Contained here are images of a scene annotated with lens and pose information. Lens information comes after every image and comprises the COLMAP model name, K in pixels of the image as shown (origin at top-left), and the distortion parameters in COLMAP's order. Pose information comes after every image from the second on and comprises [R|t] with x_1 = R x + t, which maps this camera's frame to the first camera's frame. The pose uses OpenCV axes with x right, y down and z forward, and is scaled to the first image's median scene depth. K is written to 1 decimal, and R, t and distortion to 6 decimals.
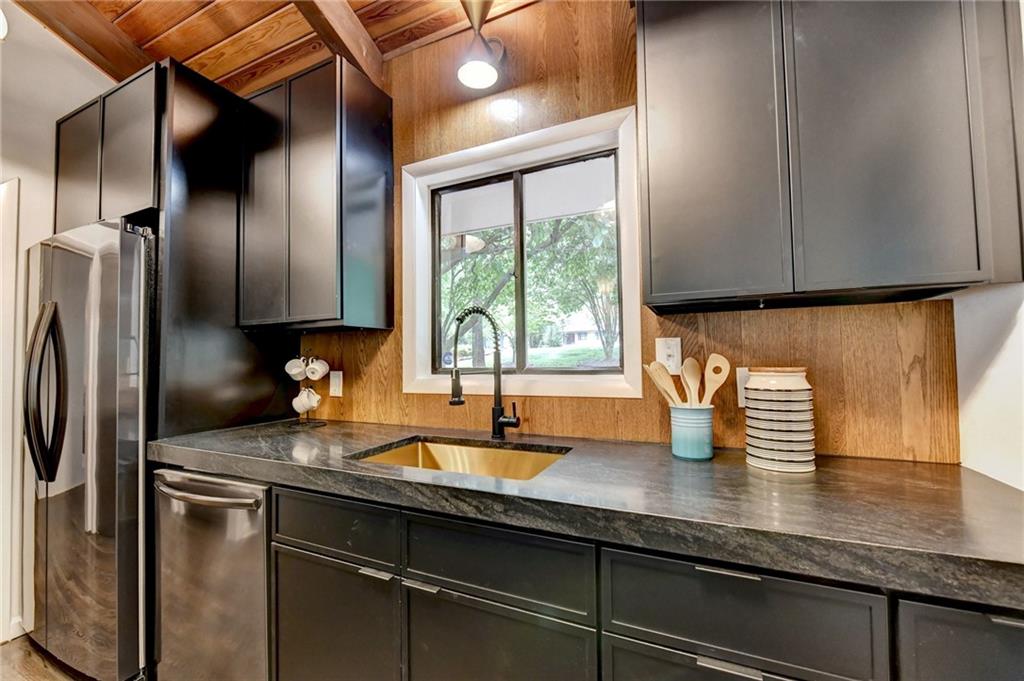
lens RADIAL K [[405.7, 0, 514.6], [0, 405.7, 344.2], [0, 0, 1]] dist [-0.007796, -0.000023]
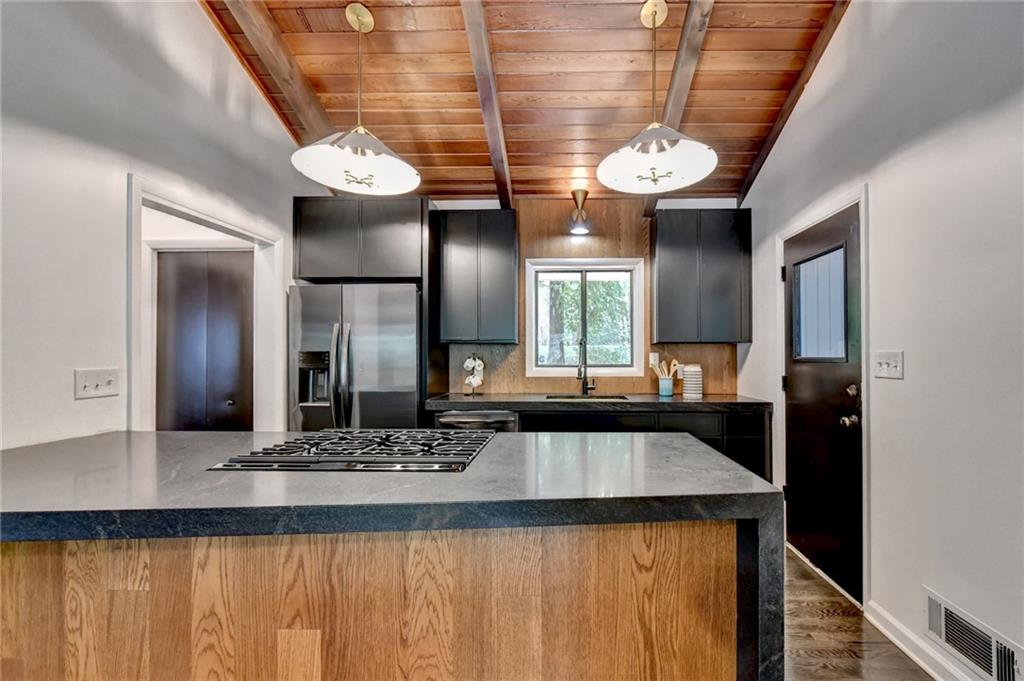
lens RADIAL K [[424.3, 0, 560.5], [0, 424.3, 354.3], [0, 0, 1]] dist [-0.009337, 0.000031]
pose [[0.920416, 0.016871, 0.390576, -1.120706], [-0.027319, 0.999402, 0.021209, -0.043930], [-0.389985, -0.030191, 0.920326, -1.148667]]
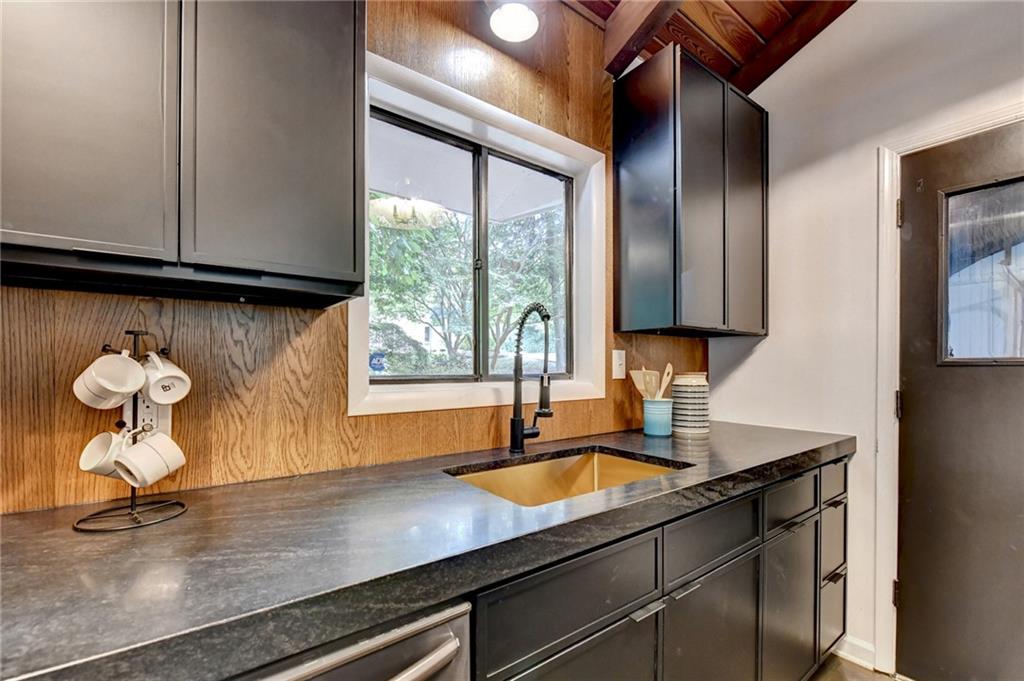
lens RADIAL K [[423.3, 0, 523.6], [0, 423.3, 364.4], [0, 0, 1]] dist [-0.006822, -0.000037]
pose [[0.475826, 0.018090, 0.879353, -0.867494], [-0.040890, 0.999162, 0.001571, 0.036723], [-0.878589, -0.036705, 0.476167, 0.565606]]
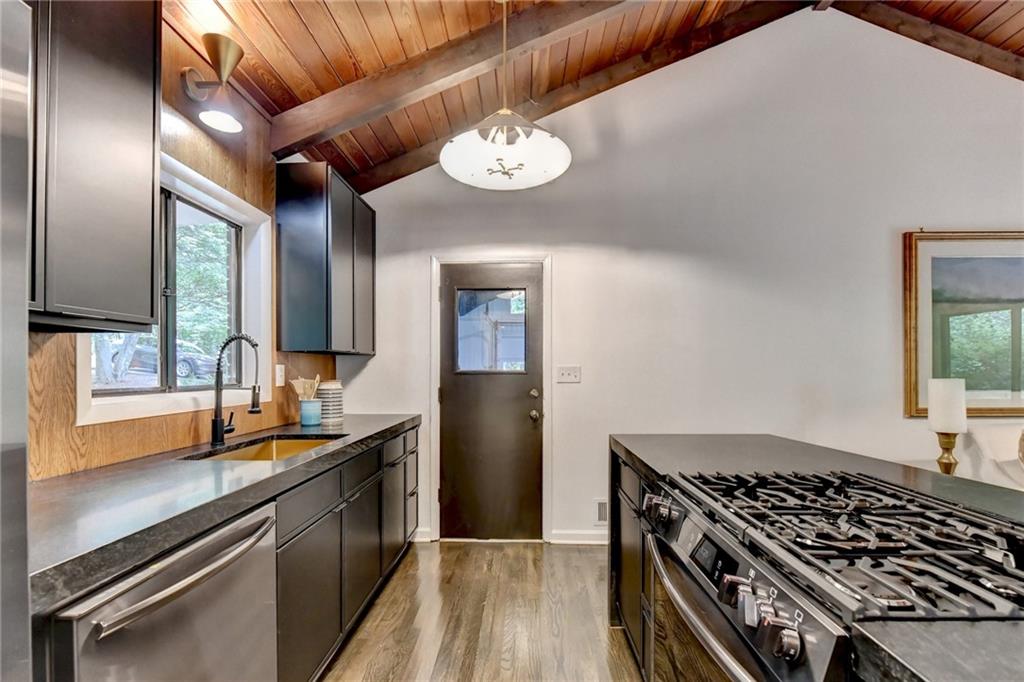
lens RADIAL K [[422.2, 0, 506.1], [0, 422.2, 366.9], [0, 0, 1]] dist [-0.015422, 0.000352]
pose [[-0.378030, 0.023272, 0.925501, -1.492958], [-0.023271, 0.999129, -0.034628, 0.030264], [-0.925501, -0.034627, -0.377159, 0.712117]]
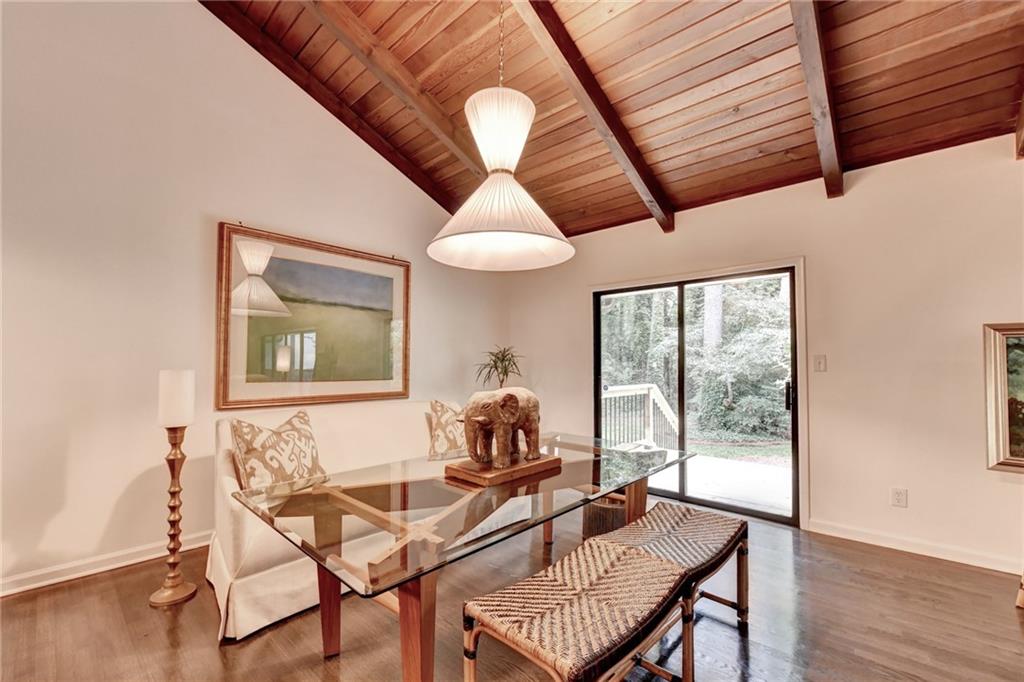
lens RADIAL K [[425.0, 0, 519.0], [0, 425.0, 353.5], [0, 0, 1]] dist [-0.007385, 0.000046]
pose [[-0.953282, 0.022888, 0.301215, -2.317775], [0.003493, 0.997894, -0.064772, 0.025011], [-0.302063, -0.060694, -0.951354, -0.353002]]
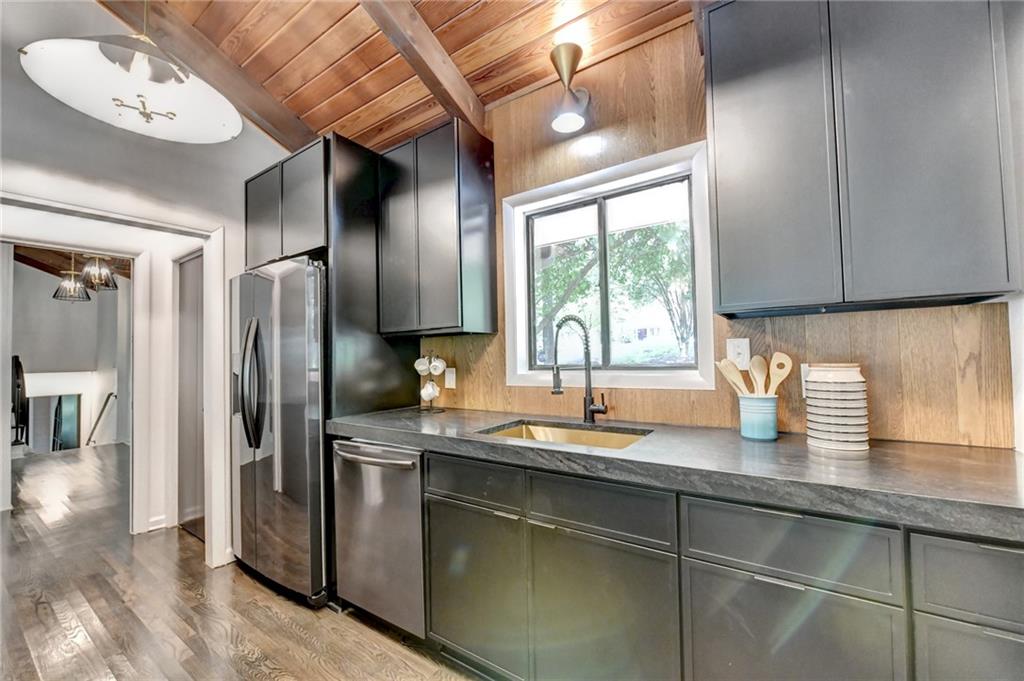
lens RADIAL K [[405.7, 0, 514.6], [0, 405.7, 344.2], [0, 0, 1]] dist [-0.007796, -0.000023]
pose [[0.985841, -0.011729, -0.167274, -0.056090], [0.012843, 0.999902, 0.005575, -0.013024], [0.167192, -0.007644, 0.985895, -0.236324]]
